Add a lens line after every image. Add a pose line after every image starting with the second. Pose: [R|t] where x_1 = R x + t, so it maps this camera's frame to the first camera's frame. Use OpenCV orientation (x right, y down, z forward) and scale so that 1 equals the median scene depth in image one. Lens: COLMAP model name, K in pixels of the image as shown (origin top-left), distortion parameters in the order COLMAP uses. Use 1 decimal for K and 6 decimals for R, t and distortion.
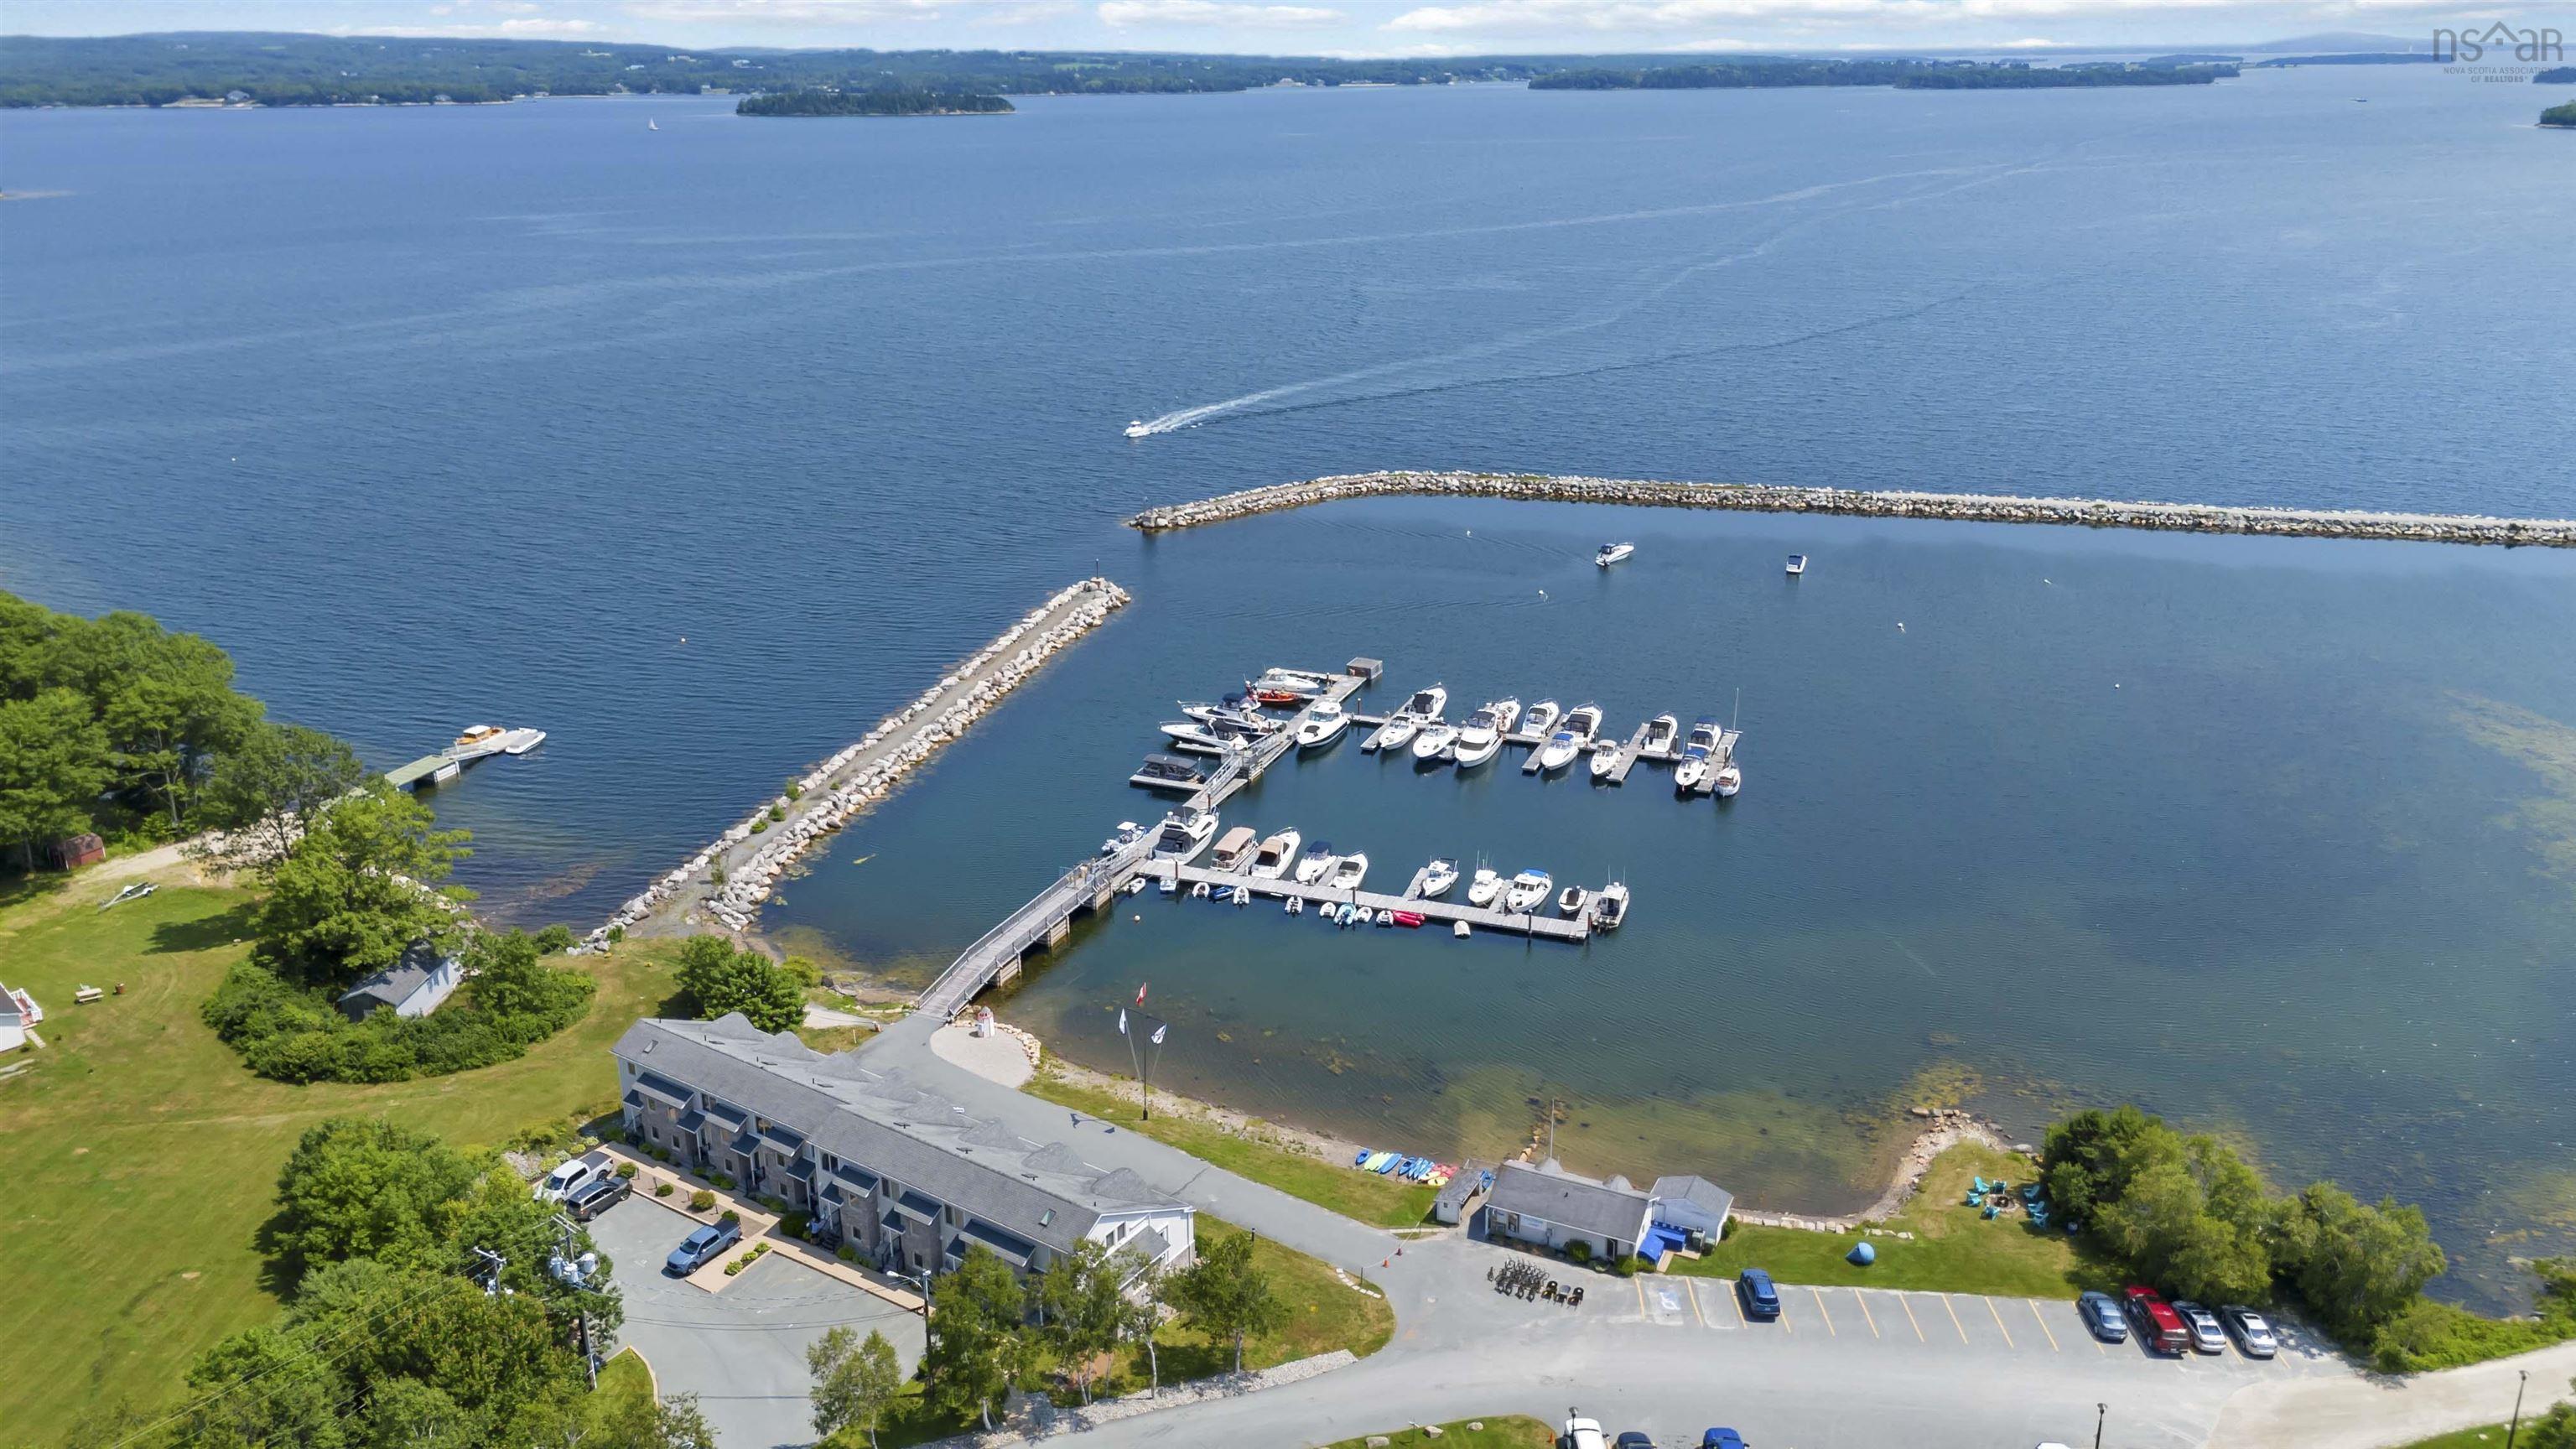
lens RADIAL K [[1885.1, 0, 1292.3], [0, 1885.1, 747.5], [0, 0, 1]] dist [0.082785, -0.089896]
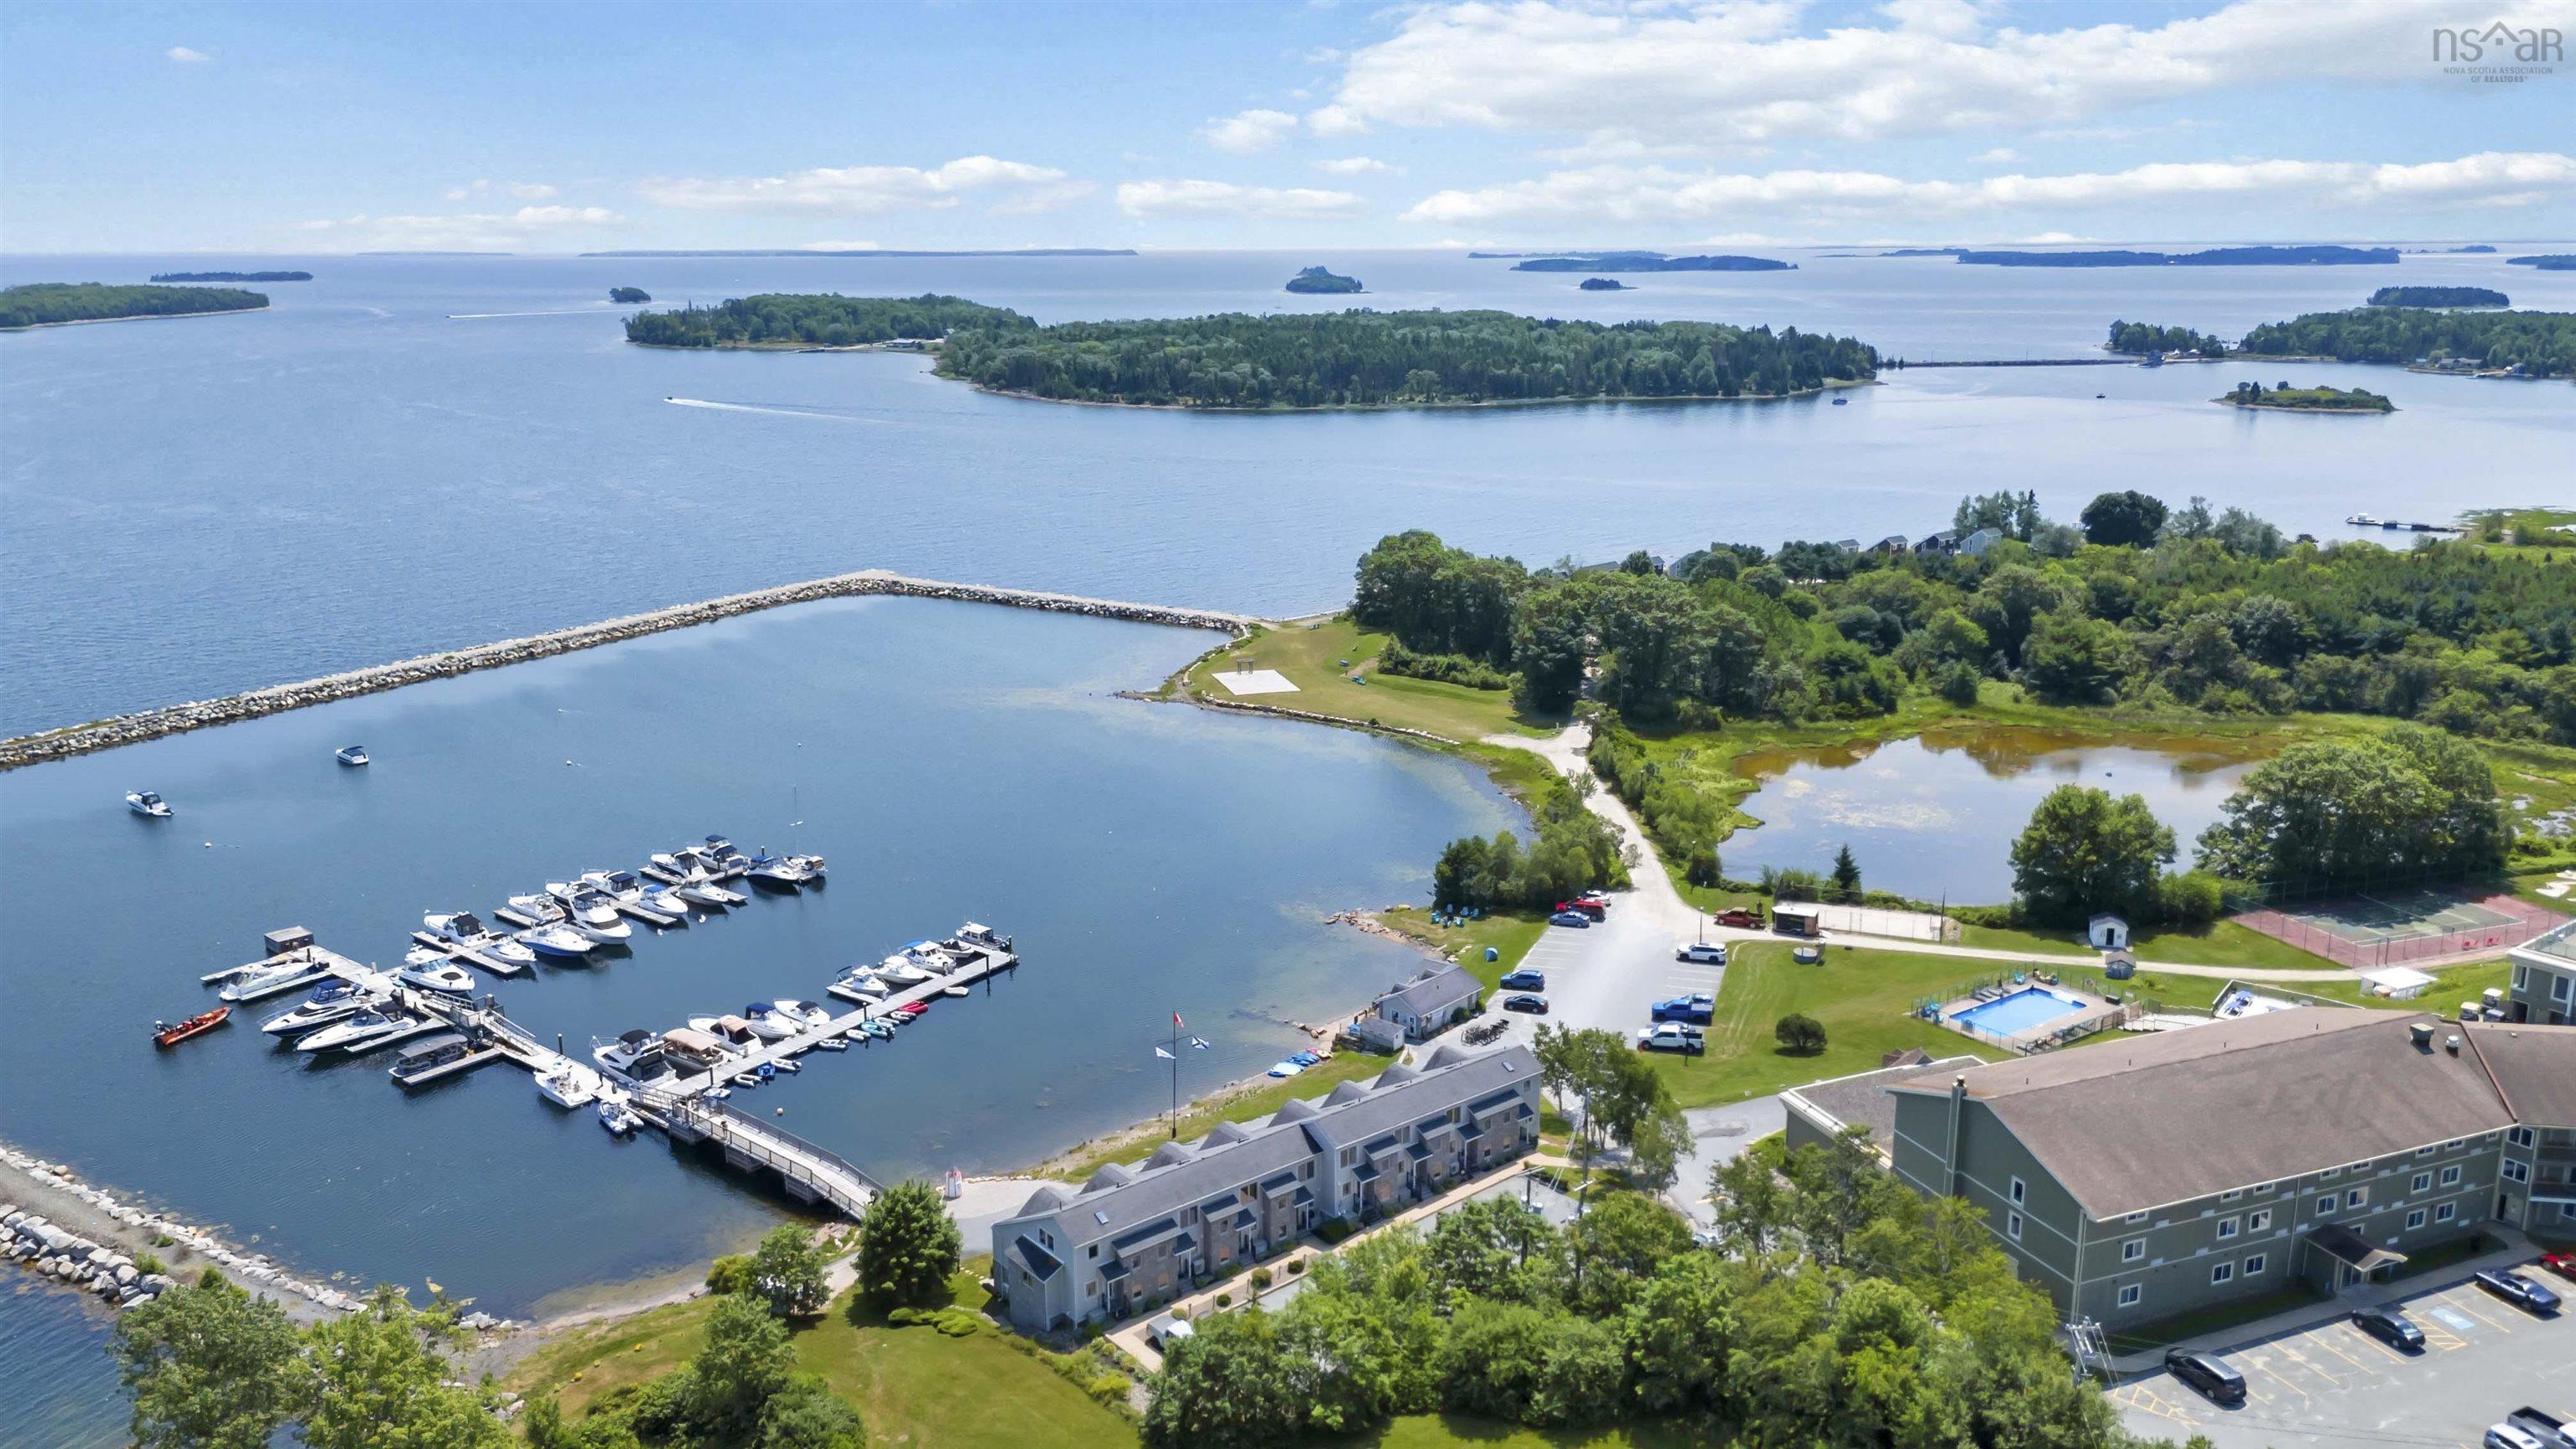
lens RADIAL K [[1943.2, 0, 1292.1], [0, 1943.2, 709.6], [0, 0, 1]] dist [0.076741, -0.081712]
pose [[0.290466, -0.219880, 0.931280, -0.495497], [0.333055, 0.935617, 0.117025, -0.072190], [-0.897053, 0.276176, 0.344998, 0.204526]]
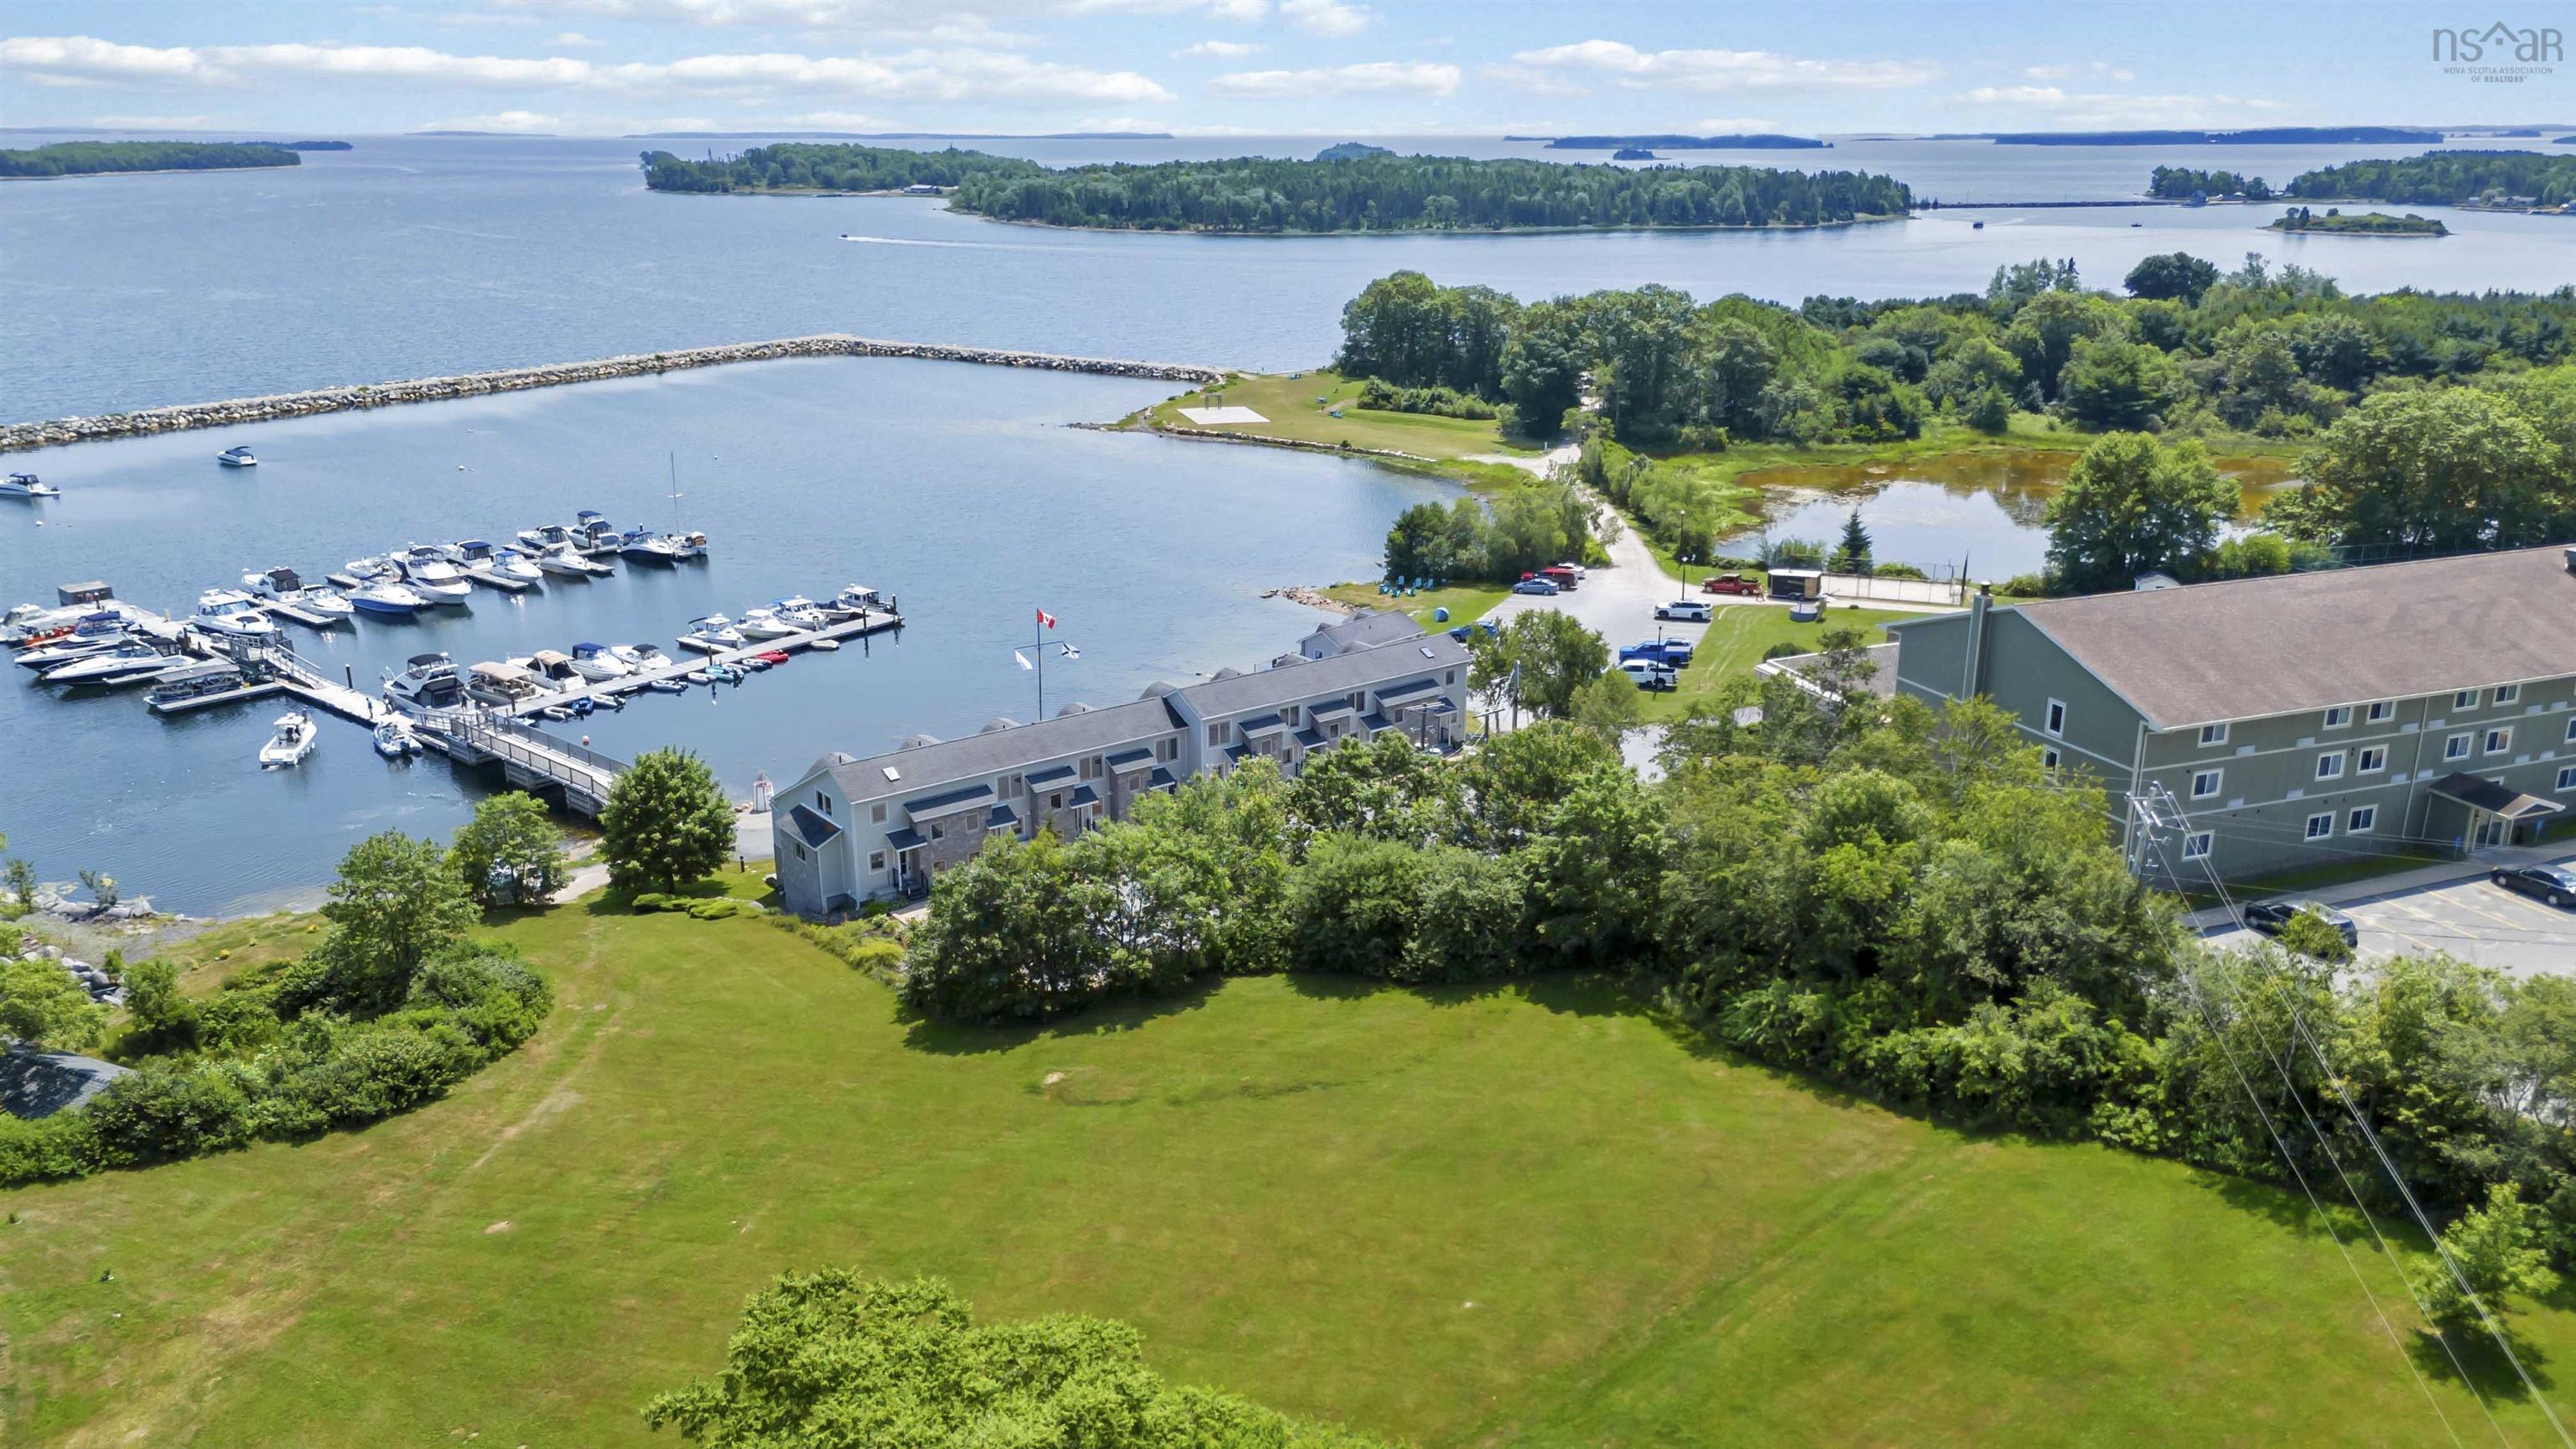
lens RADIAL K [[1898.2, 0, 1294.2], [0, 1898.2, 716.4], [0, 0, 1]] dist [0.077194, -0.081937]
pose [[0.307269, -0.274354, 0.911217, -0.412513], [0.326827, 0.929720, 0.169717, 0.023706], [-0.893739, 0.245662, 0.375340, 0.230410]]
